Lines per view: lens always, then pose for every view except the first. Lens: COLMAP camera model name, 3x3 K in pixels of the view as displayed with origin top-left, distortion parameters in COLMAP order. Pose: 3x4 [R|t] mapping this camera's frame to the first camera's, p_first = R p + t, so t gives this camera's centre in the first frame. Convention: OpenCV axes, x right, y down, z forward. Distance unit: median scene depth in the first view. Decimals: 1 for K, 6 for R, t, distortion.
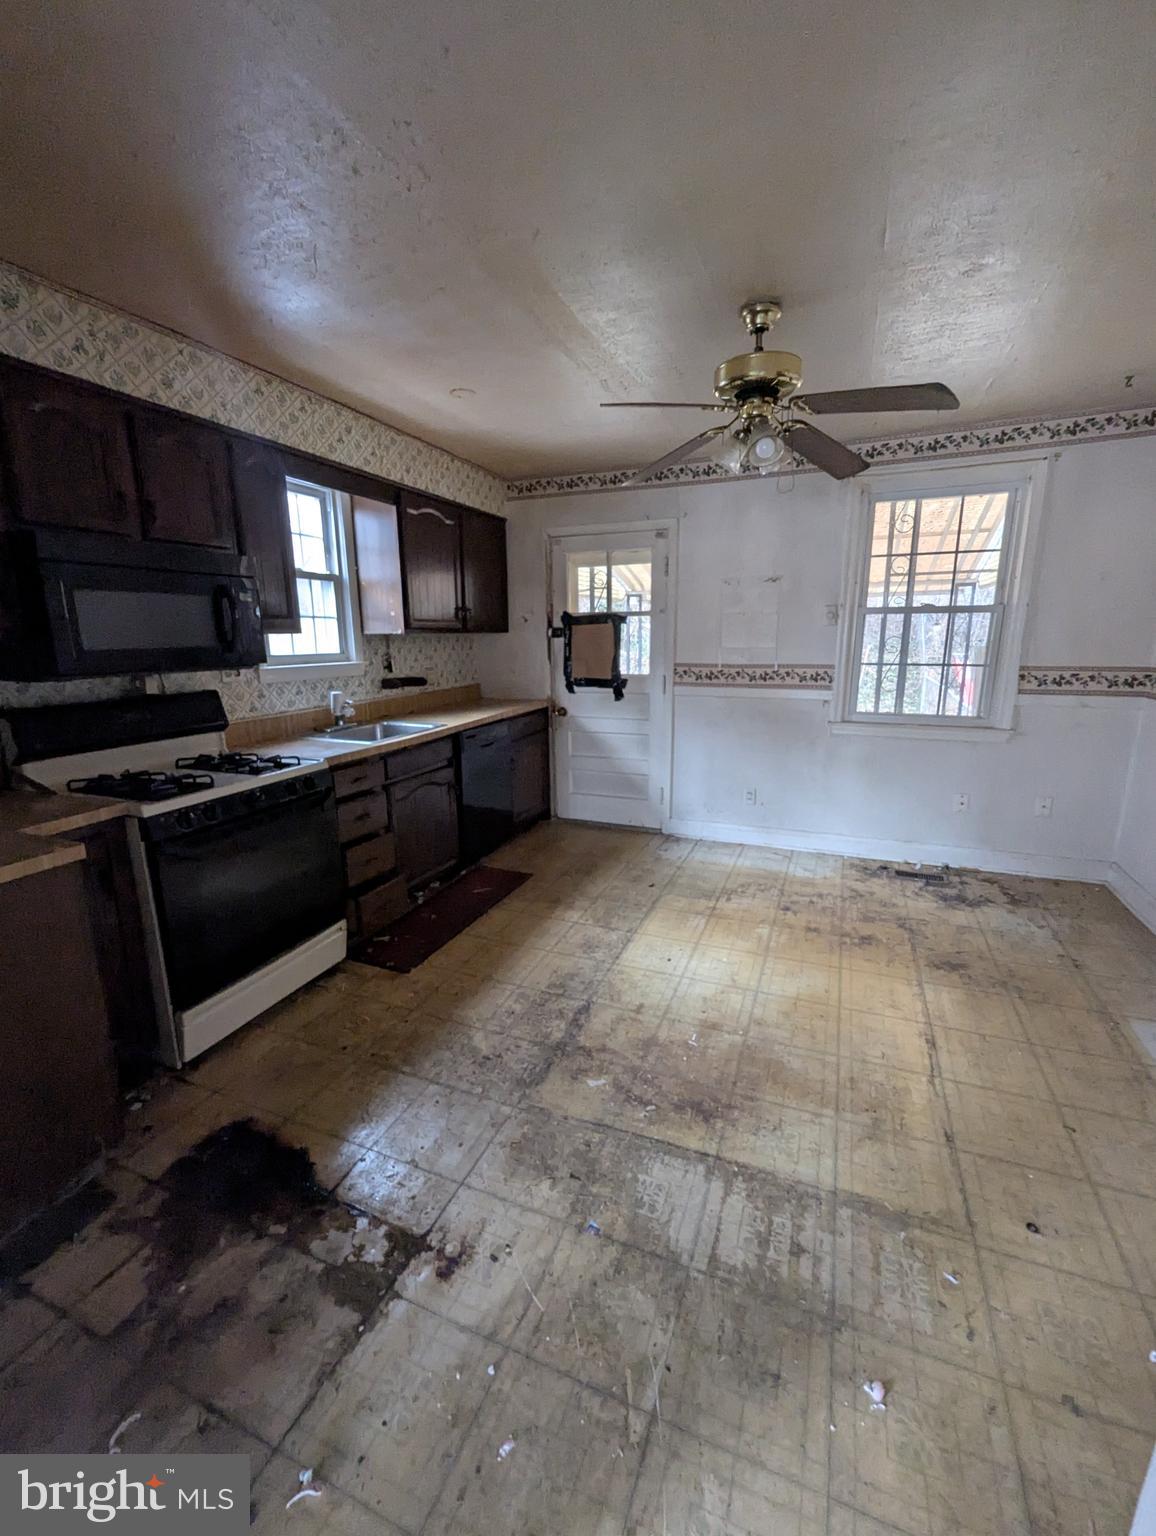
lens RADIAL K [[633.9, 0, 575.9], [0, 633.9, 769.7], [0, 0, 1]] dist [-0.002798, -0.000177]
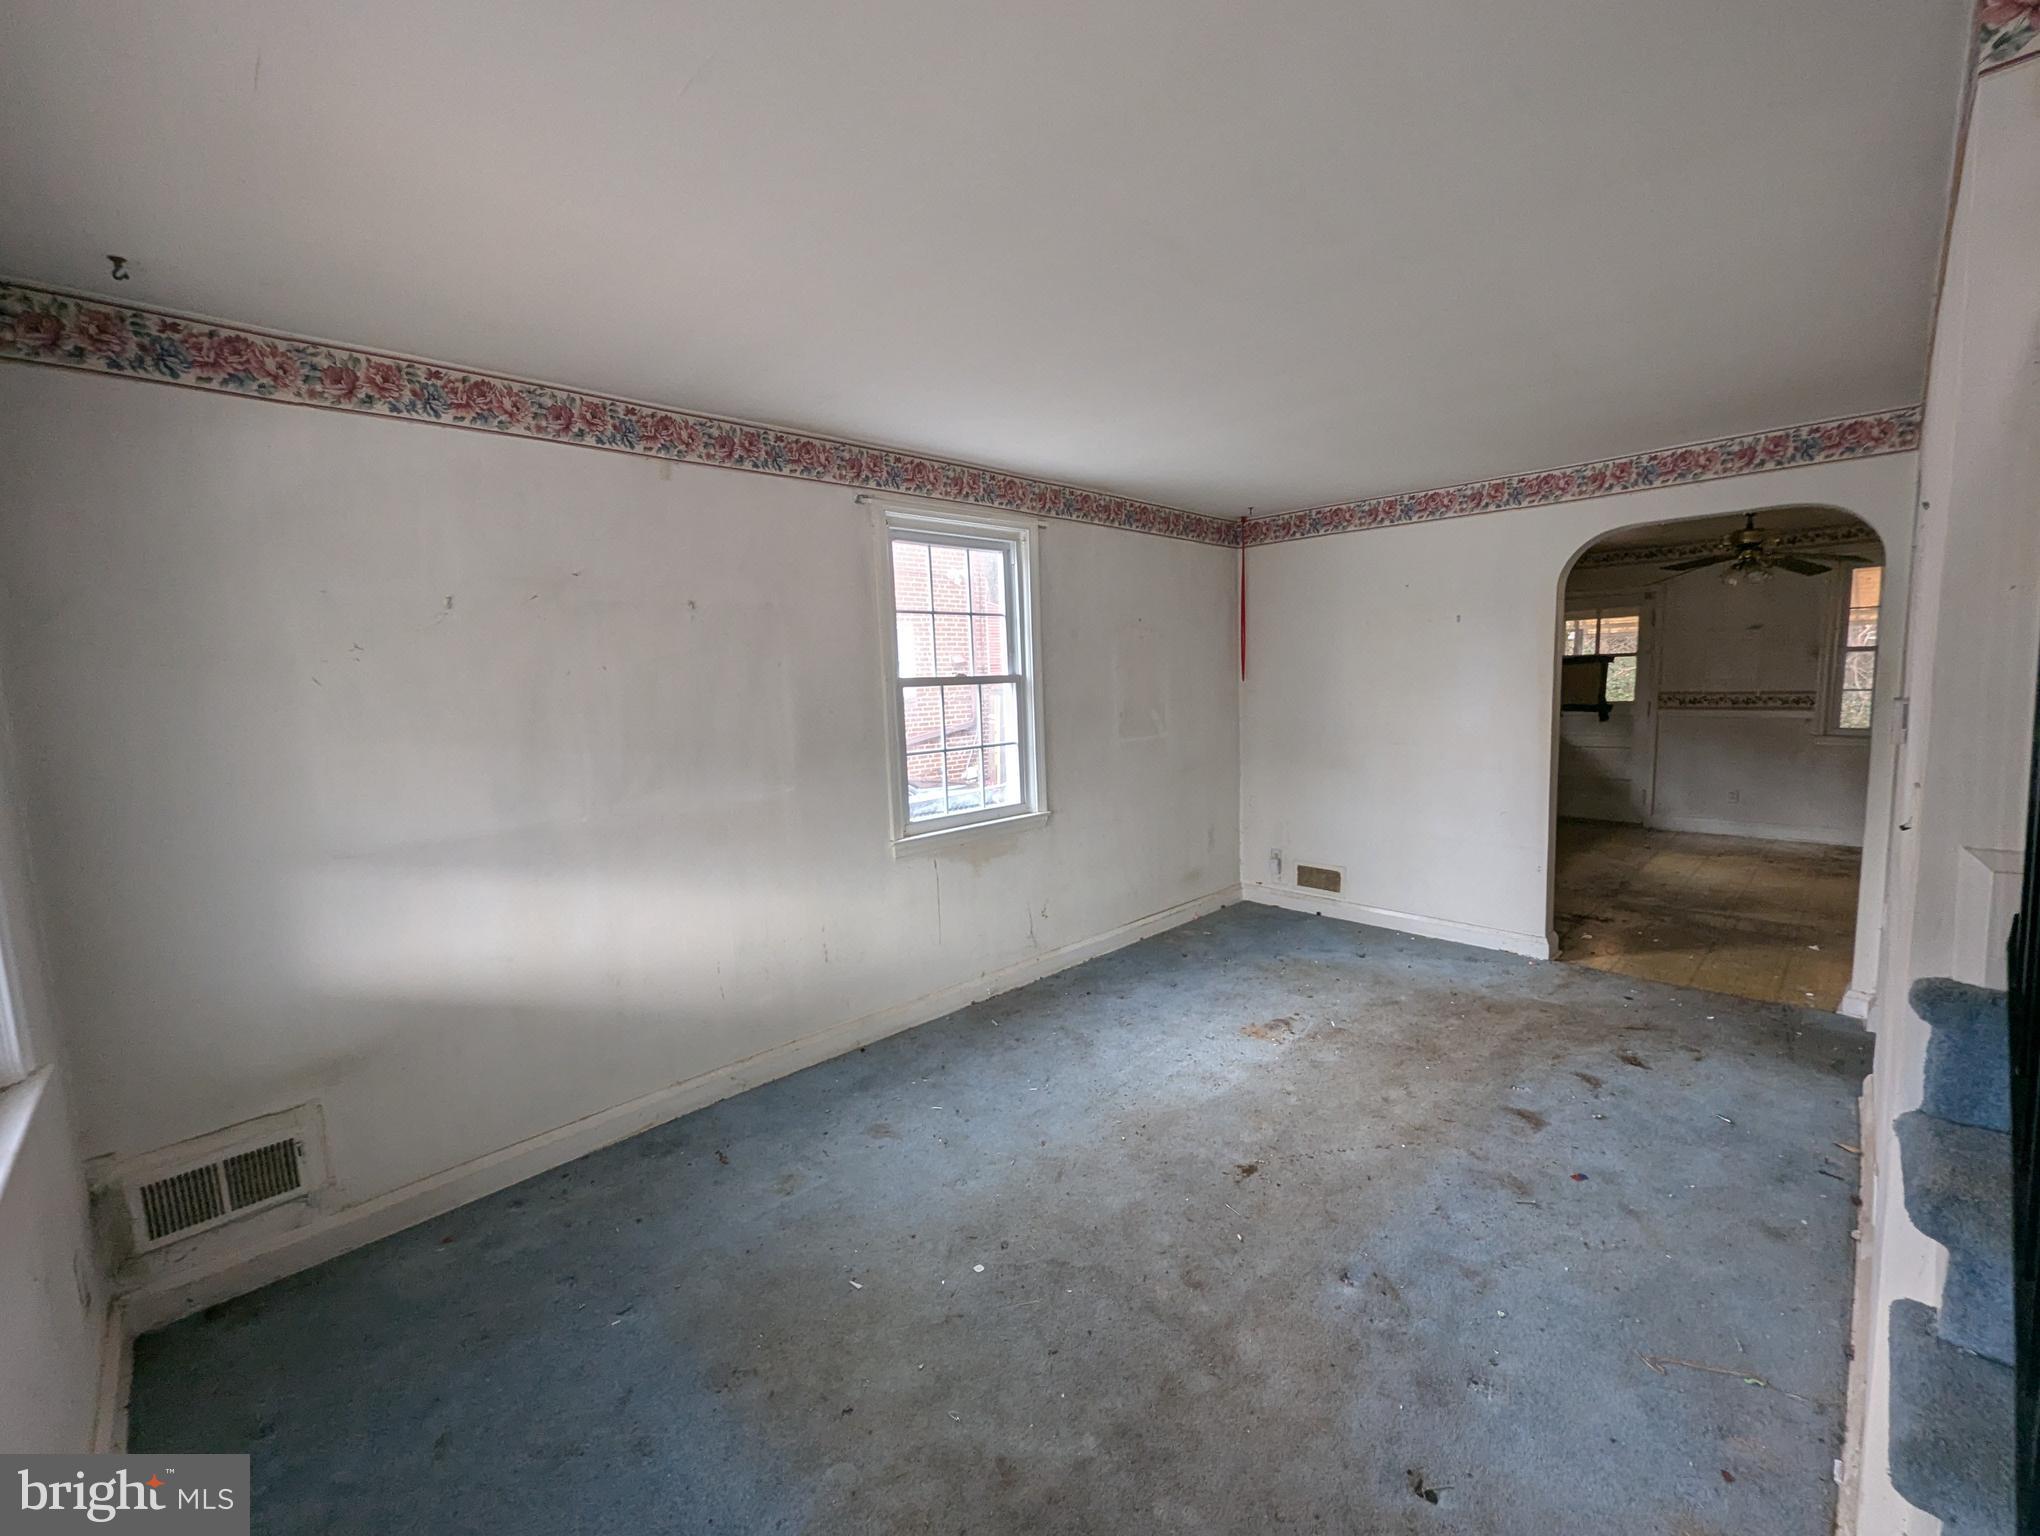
lens RADIAL K [[841.9, 0, 1029.2], [0, 841.9, 772.0], [0, 0, 1]] dist [-0.002798, -0.000177]
pose [[0.919975, 0.023913, -0.391246, -0.360936], [-0.059554, 0.995077, -0.079218, 0.211884], [0.387426, 0.096179, 0.916870, -1.079434]]
